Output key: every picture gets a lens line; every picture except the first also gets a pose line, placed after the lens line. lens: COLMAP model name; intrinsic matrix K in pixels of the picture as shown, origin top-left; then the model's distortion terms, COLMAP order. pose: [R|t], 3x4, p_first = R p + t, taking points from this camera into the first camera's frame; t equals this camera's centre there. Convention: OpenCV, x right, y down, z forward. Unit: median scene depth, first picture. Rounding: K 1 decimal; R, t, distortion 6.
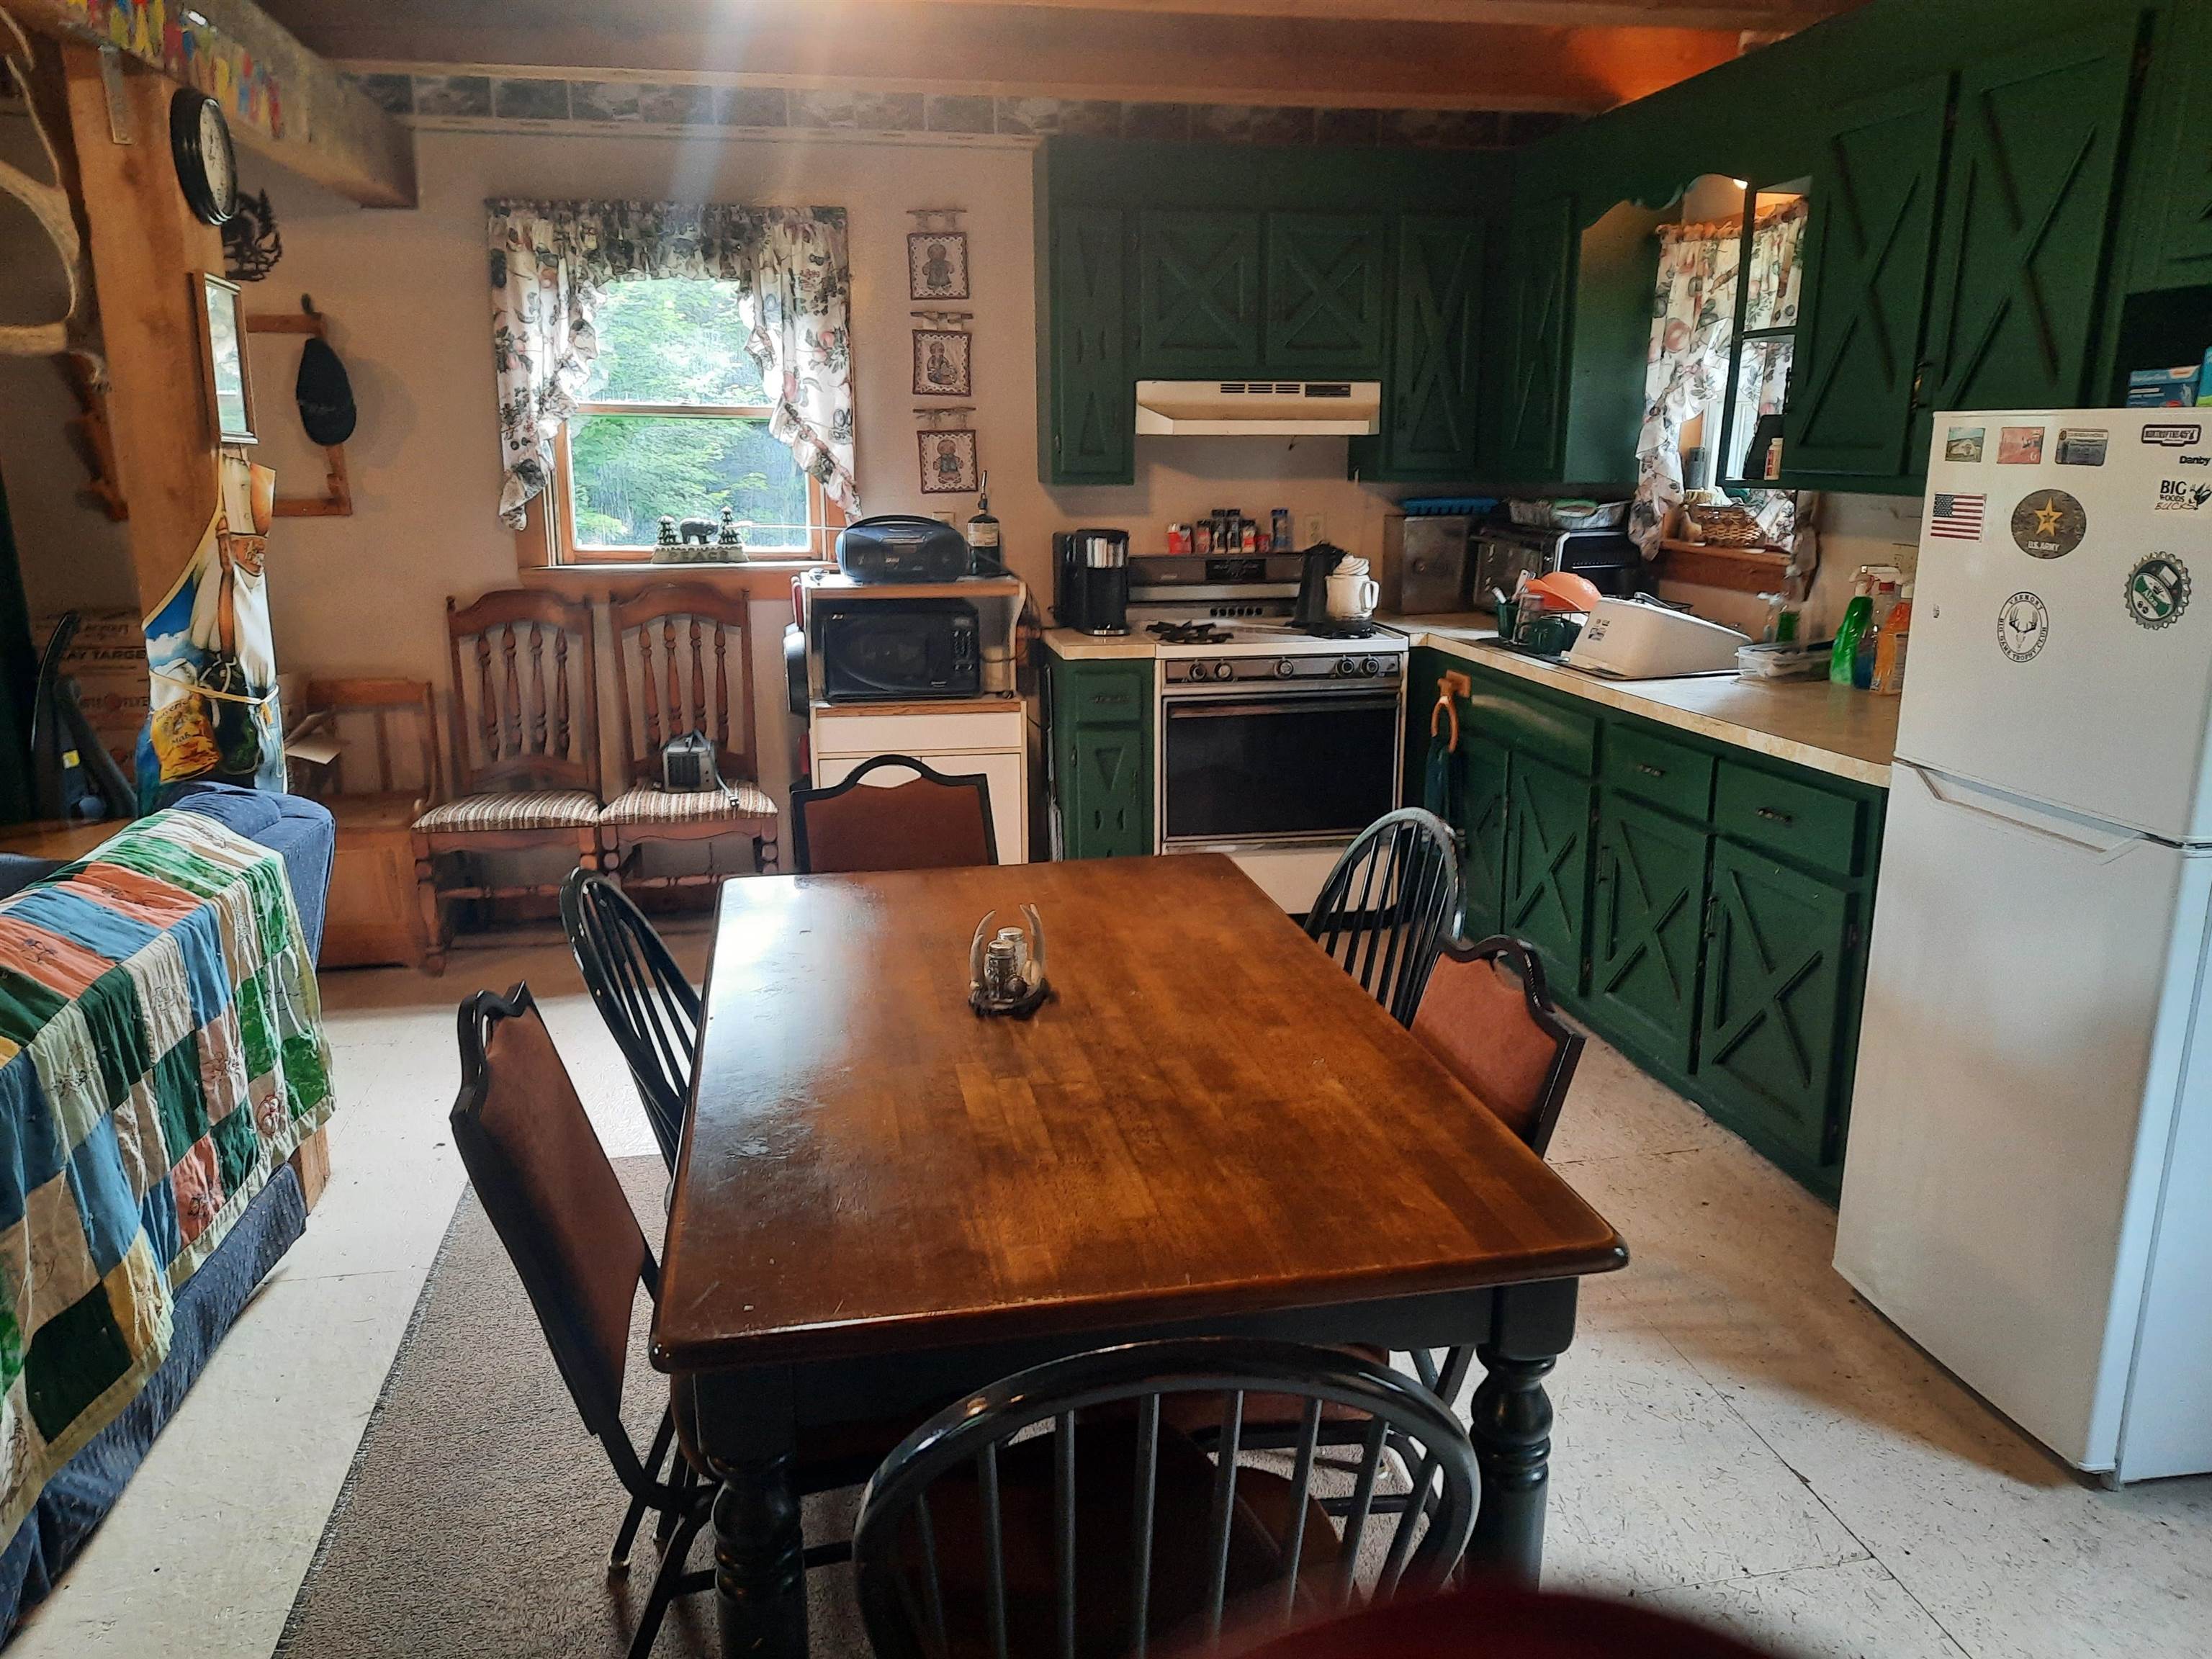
lens RADIAL K [[1642.8, 0, 1116.5], [0, 1642.8, 856.2], [0, 0, 1]] dist [0.050926, -0.057897]
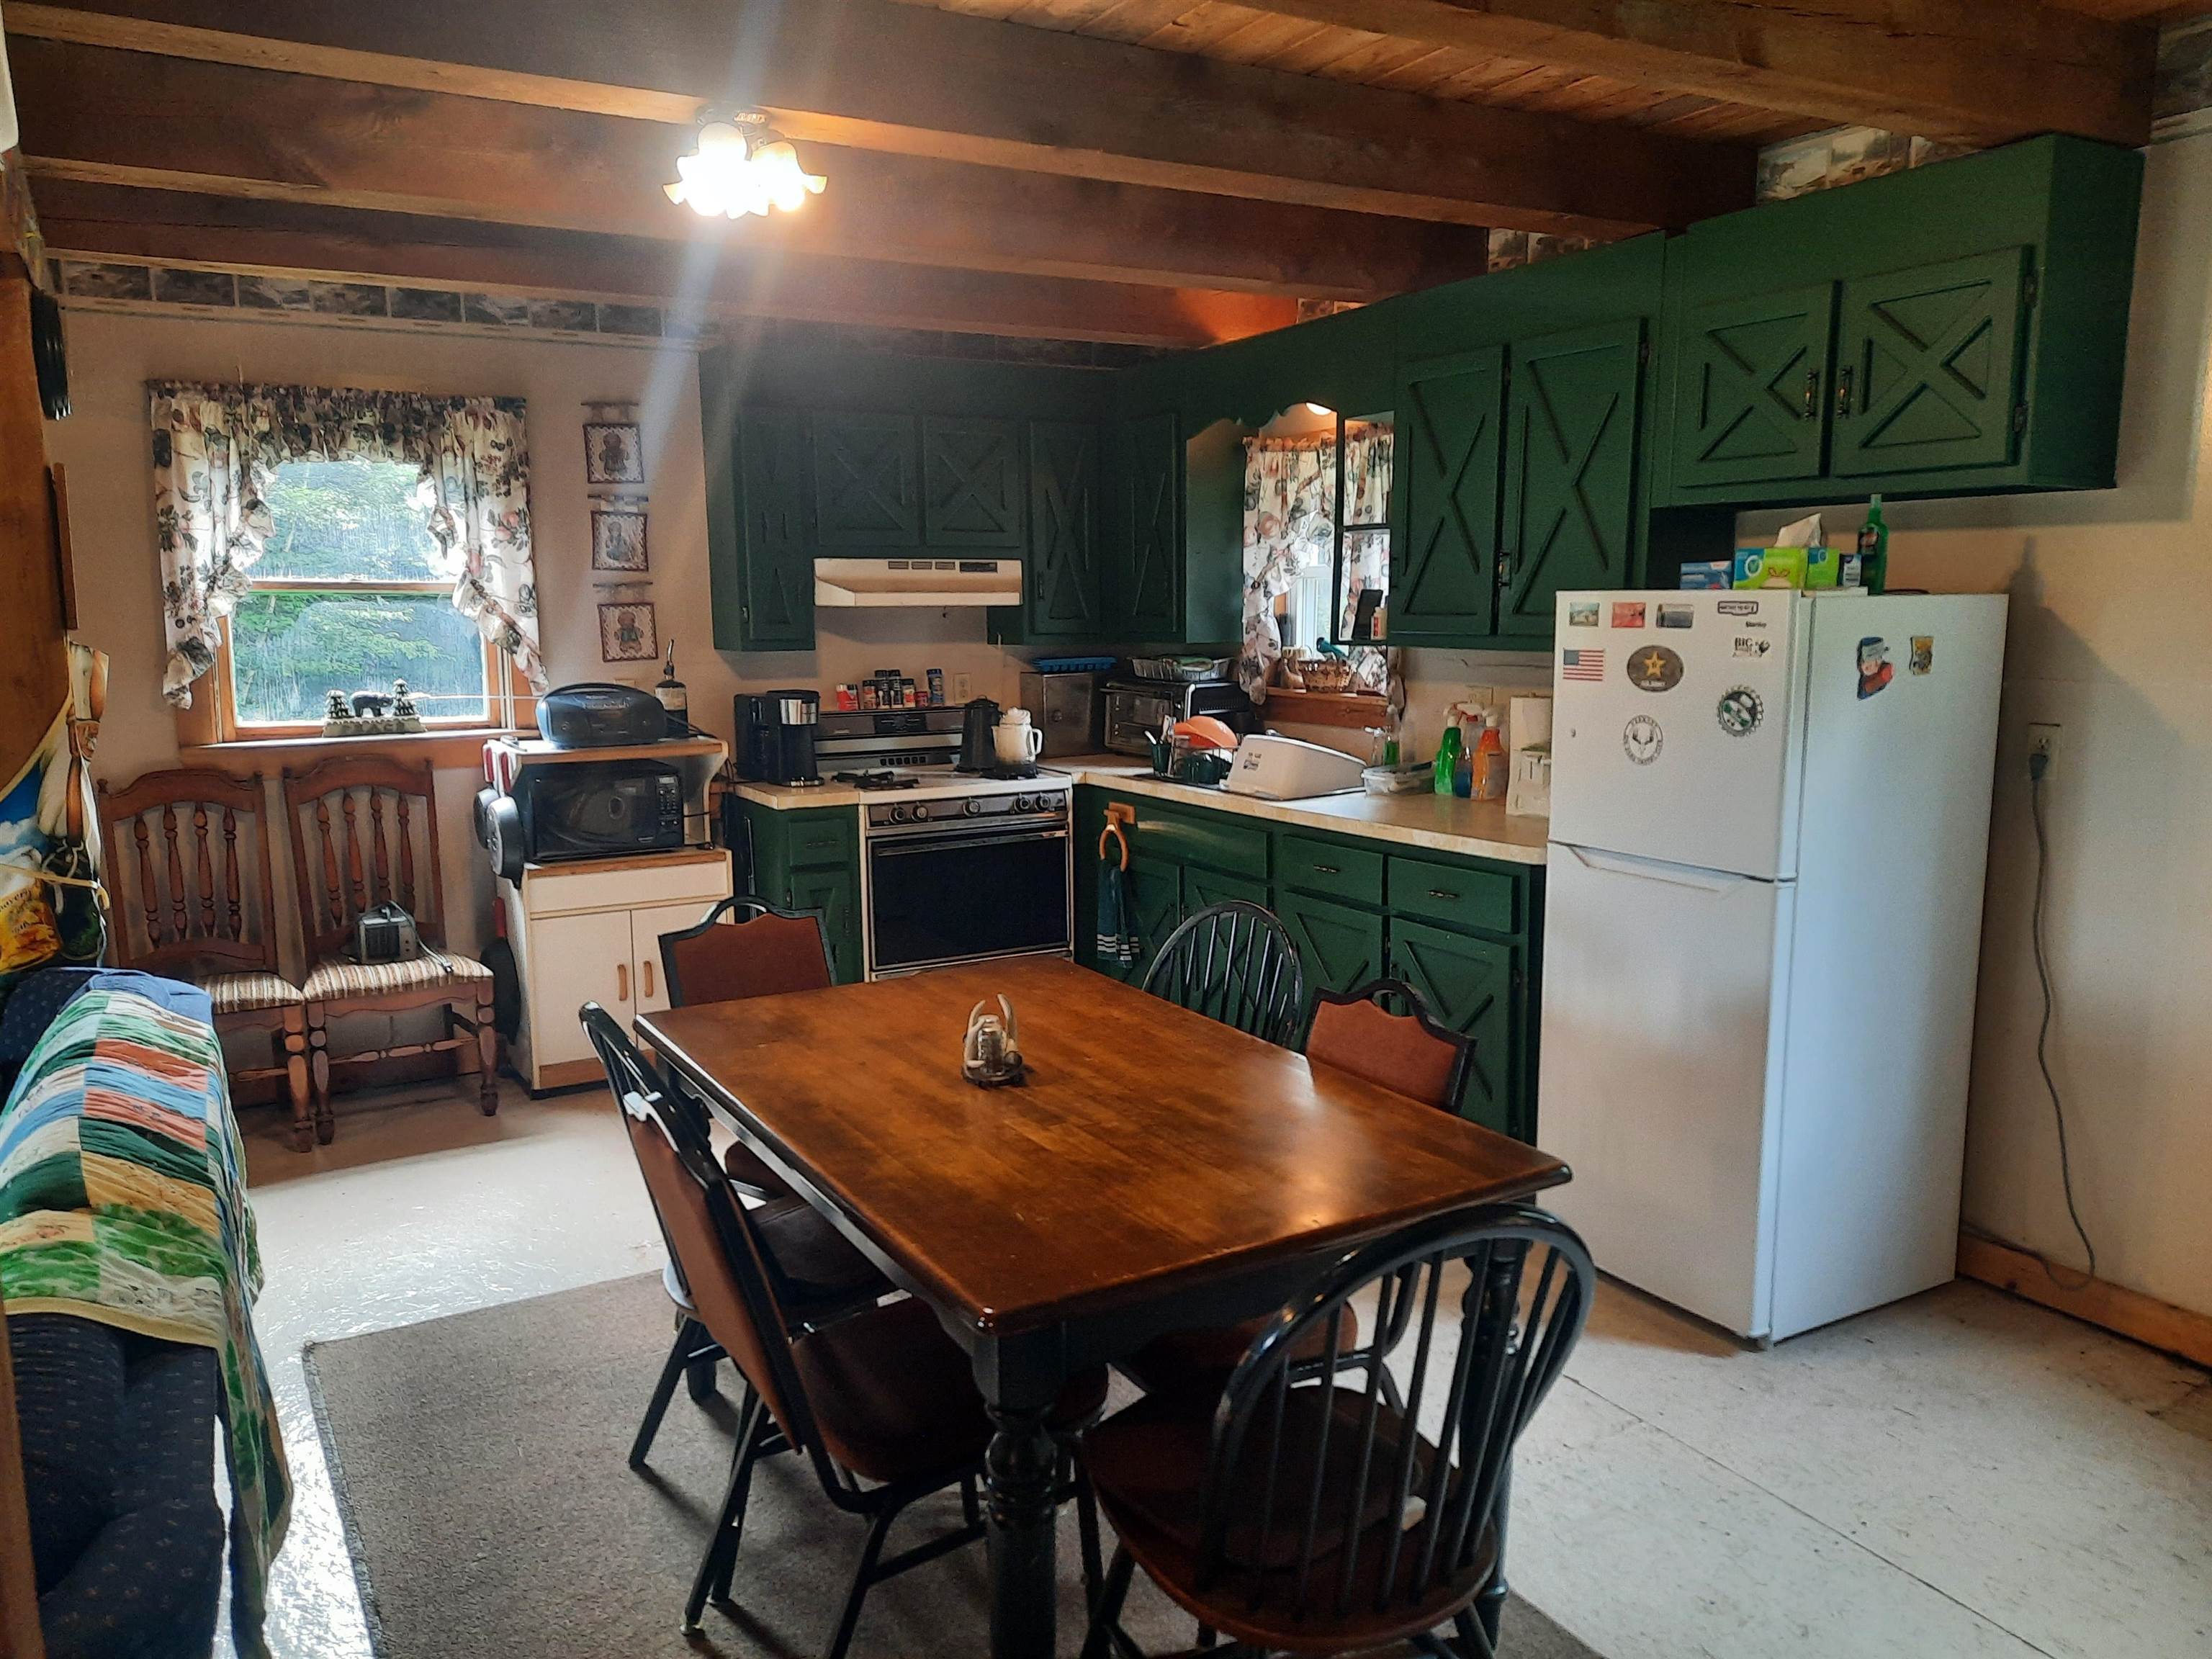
lens RADIAL K [[1642.8, 0, 1116.5], [0, 1642.8, 856.2], [0, 0, 1]] dist [0.050926, -0.057897]
pose [[0.940676, -0.061243, 0.333734, -0.183373], [0.091758, 0.992843, -0.076438, 0.014060], [-0.326664, 0.102526, 0.939563, -0.088682]]
